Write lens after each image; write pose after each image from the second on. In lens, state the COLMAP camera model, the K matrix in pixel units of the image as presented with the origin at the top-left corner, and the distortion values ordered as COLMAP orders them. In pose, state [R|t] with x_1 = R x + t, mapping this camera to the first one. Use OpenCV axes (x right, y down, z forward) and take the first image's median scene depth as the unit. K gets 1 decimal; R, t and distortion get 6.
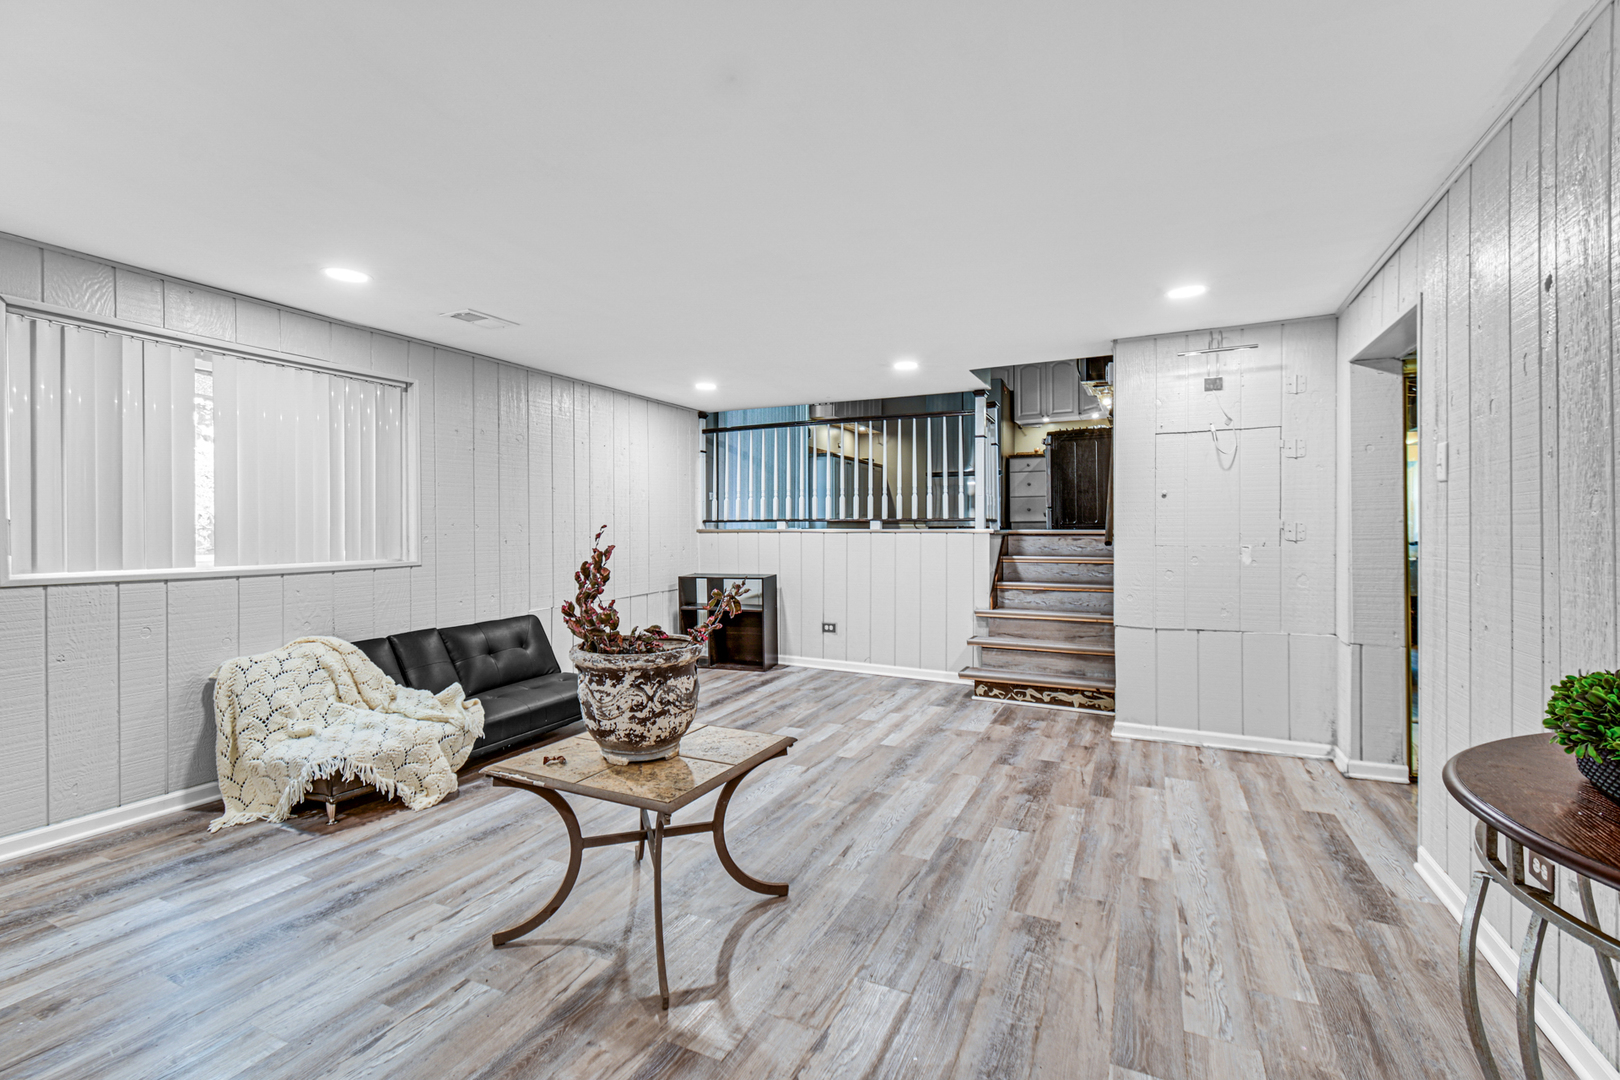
lens RADIAL K [[723.3, 0, 802.5], [0, 723.3, 538.5], [0, 0, 1]] dist [-0.000303, -0.000579]
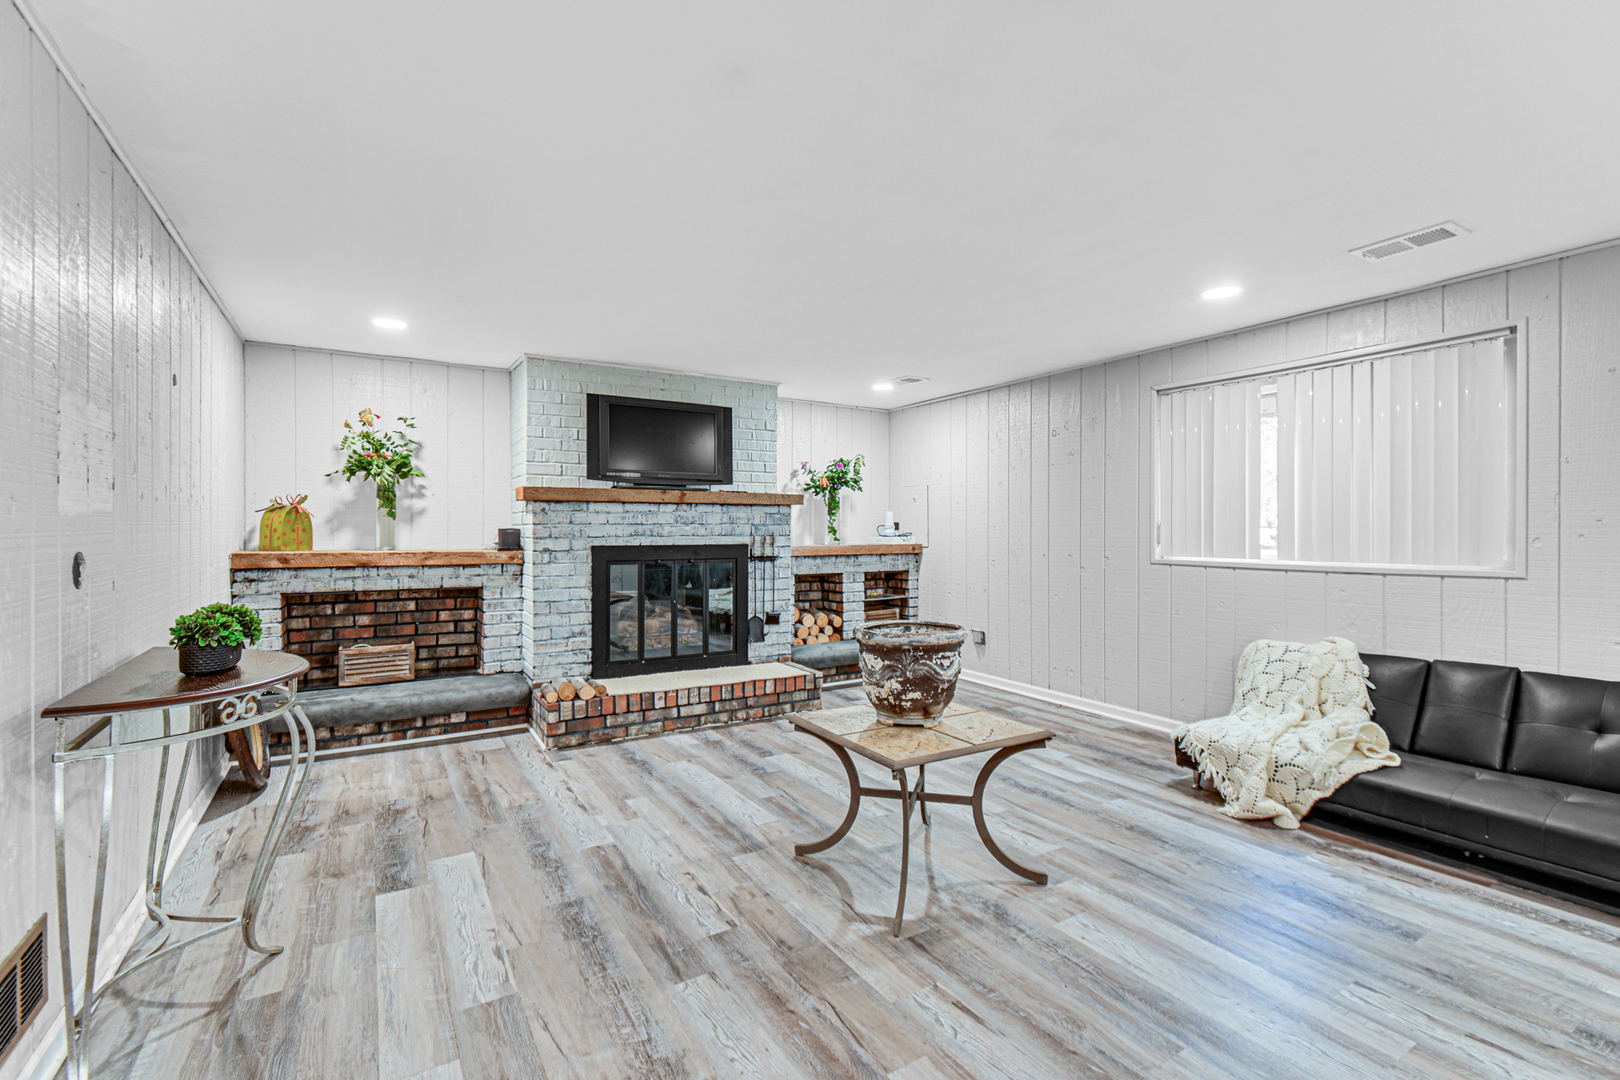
lens RADIAL K [[723.3, 0, 820.5], [0, 723.3, 536.9], [0, 0, 1]] dist [-0.000303, -0.000579]
pose [[-0.540826, 0.012302, -0.841045, 0.728231], [-0.007887, 0.999775, 0.019695, -0.020877], [0.841098, 0.017285, -0.540607, 1.303899]]
